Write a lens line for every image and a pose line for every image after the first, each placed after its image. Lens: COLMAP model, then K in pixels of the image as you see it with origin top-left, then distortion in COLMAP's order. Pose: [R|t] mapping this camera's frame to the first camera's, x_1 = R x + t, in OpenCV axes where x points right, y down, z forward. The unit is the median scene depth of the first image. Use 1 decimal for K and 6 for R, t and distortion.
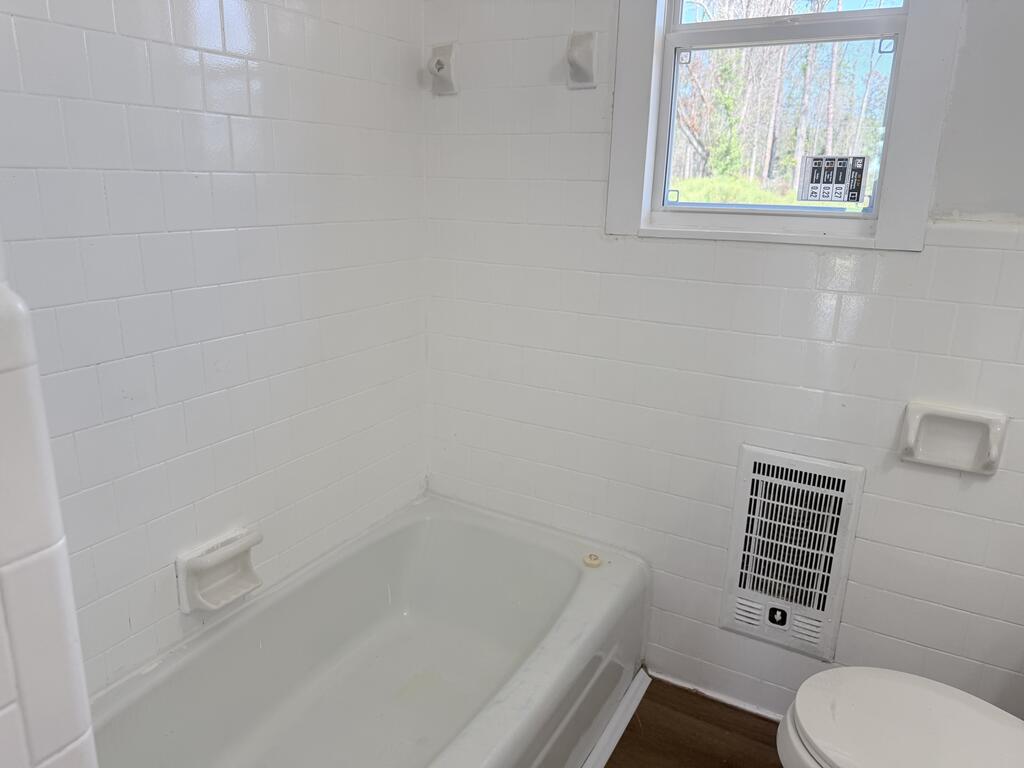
lens RADIAL K [[724.7, 0, 513.7], [0, 724.7, 380.7], [0, 0, 1]] dist [0.058643, -0.087986]
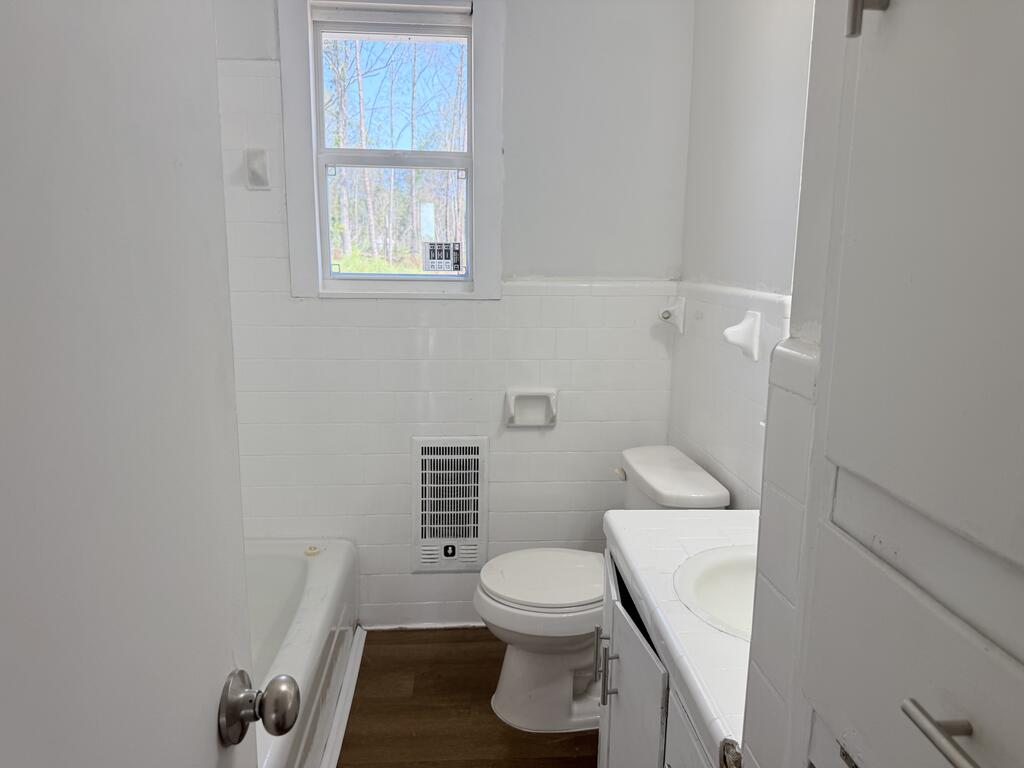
lens RADIAL K [[715.8, 0, 516.1], [0, 715.8, 389.5], [0, 0, 1]] dist [0.171228, -0.317624]
pose [[0.831584, -0.118326, 0.542647, -0.283426], [0.156275, 0.987418, -0.024176, 0.062620], [-0.532959, 0.104907, 0.839613, -0.326146]]
